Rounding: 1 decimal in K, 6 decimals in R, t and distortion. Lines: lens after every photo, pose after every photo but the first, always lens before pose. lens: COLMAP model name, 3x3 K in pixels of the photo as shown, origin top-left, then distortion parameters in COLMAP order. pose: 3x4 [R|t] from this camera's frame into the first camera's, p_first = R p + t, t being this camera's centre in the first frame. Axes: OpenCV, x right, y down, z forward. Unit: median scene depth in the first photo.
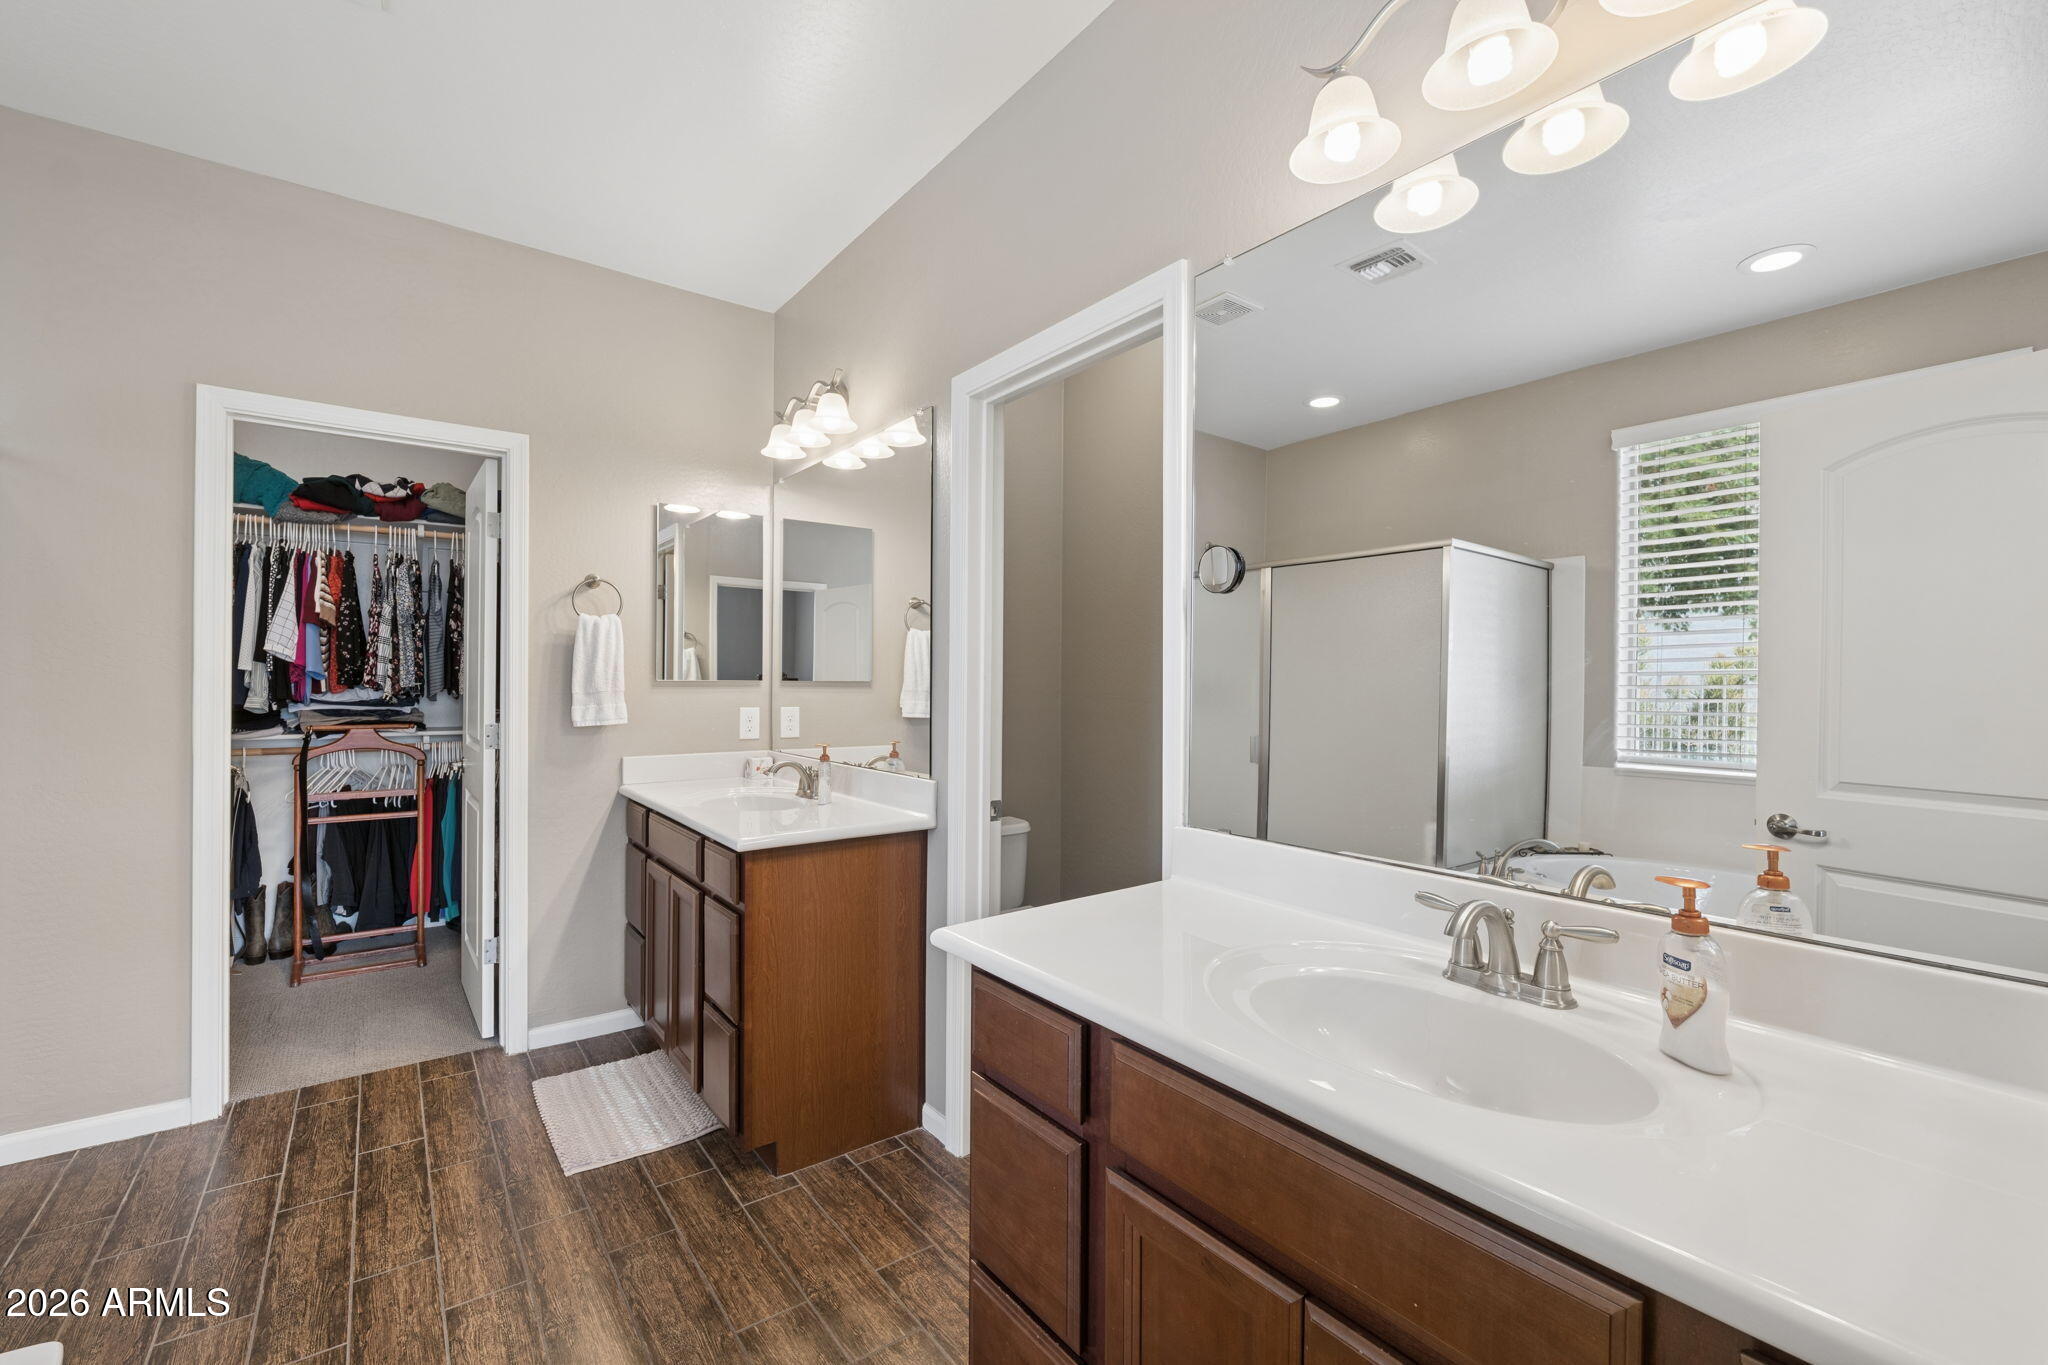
lens RADIAL K [[834.6, 0, 1024.0], [0, 834.6, 682.5], [0, 0, 1]] dist [-0.008780, 0.000262]
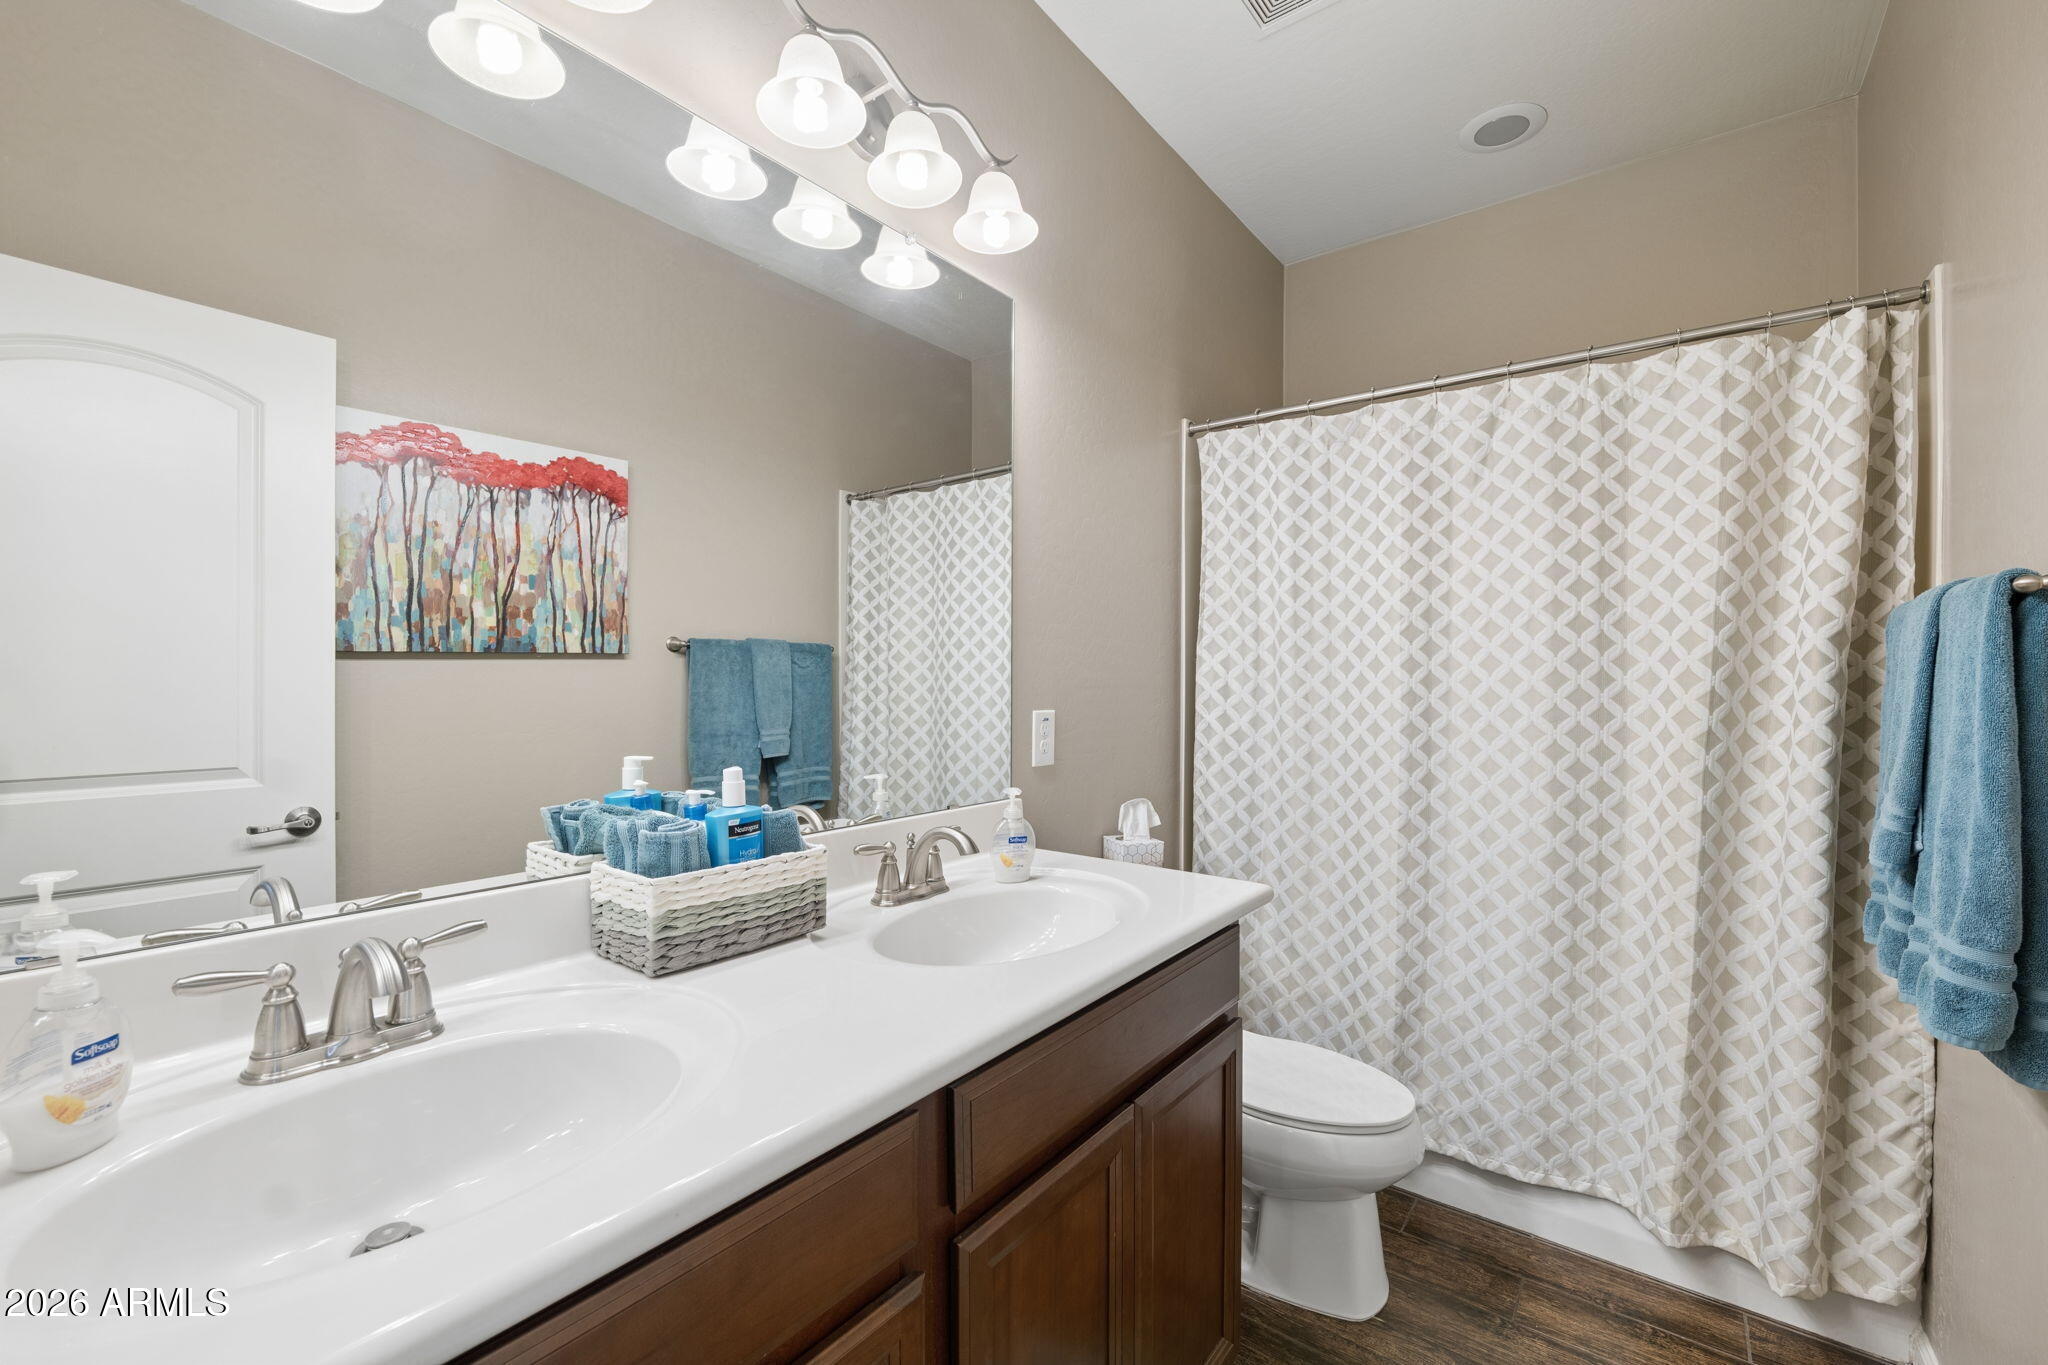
lens RADIAL K [[834.6, 0, 1024.0], [0, 834.6, 682.5], [0, 0, 1]] dist [-0.008780, 0.000262]
pose [[-0.265387, -0.003477, 0.964136, -0.692708], [-0.002168, 0.999993, 0.003010, 0.020436], [-0.964140, -0.001291, -0.265393, 1.118273]]
